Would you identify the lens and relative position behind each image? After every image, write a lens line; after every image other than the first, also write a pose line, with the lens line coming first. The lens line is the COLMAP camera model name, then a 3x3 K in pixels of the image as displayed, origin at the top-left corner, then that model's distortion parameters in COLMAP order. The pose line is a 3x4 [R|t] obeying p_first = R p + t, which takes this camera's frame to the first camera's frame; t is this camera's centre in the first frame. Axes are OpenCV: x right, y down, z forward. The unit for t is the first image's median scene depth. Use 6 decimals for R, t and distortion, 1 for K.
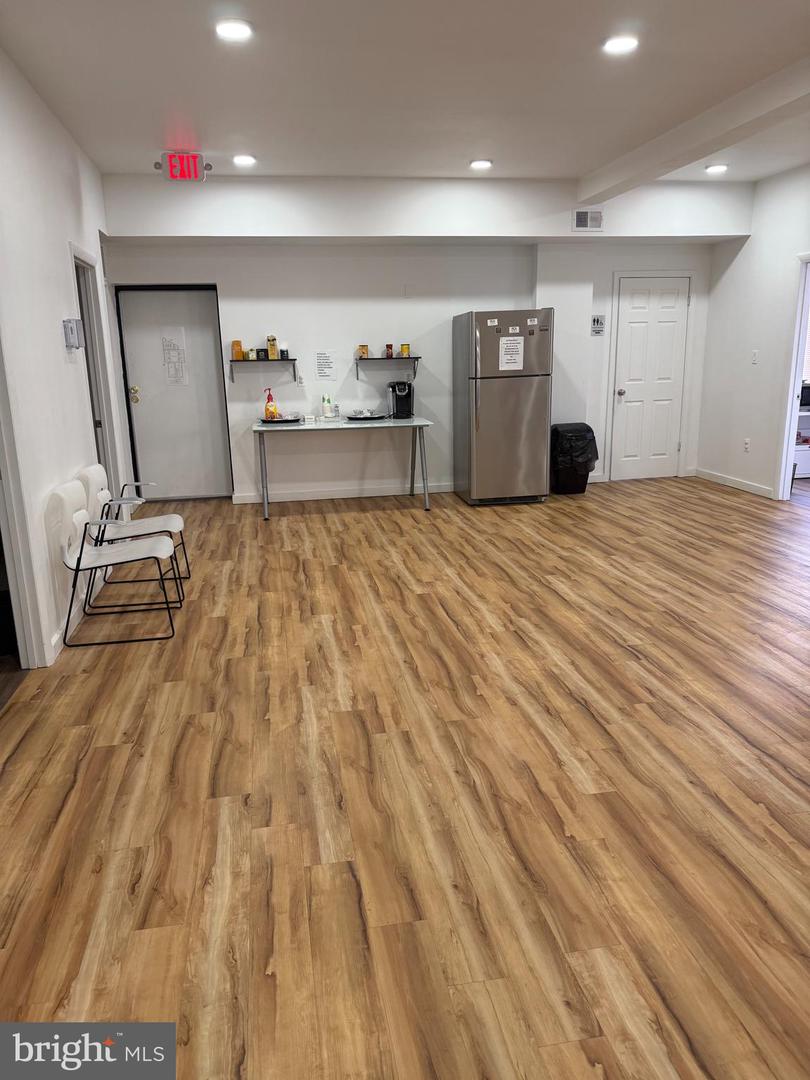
lens RADIAL K [[747.8, 0, 406.9], [0, 747.8, 539.2], [0, 0, 1]] dist [0.006183, 0.000731]
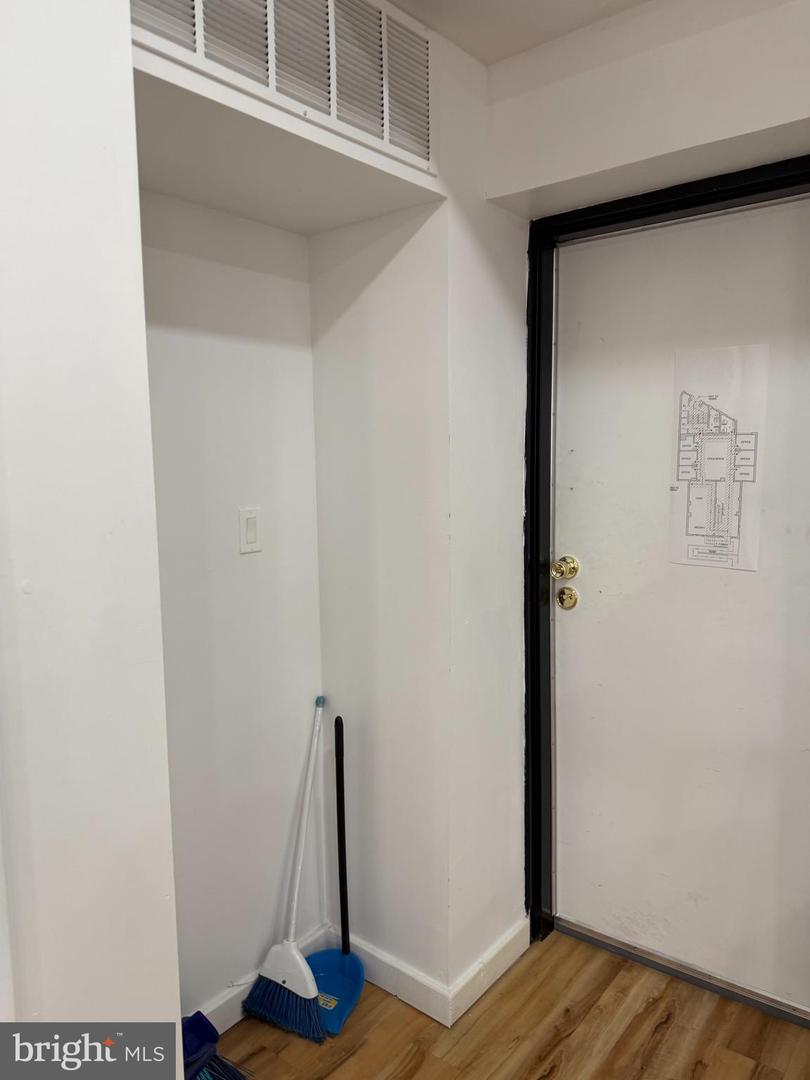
lens RADIAL K [[747.8, 0, 406.2], [0, 747.8, 542.9], [0, 0, 1]] dist [0.006183, 0.000731]
pose [[0.640460, 0.089735, -0.762731, -0.177827], [-0.176271, 0.983813, -0.032268, -0.187644], [0.747489, 0.155114, 0.645911, 0.753927]]
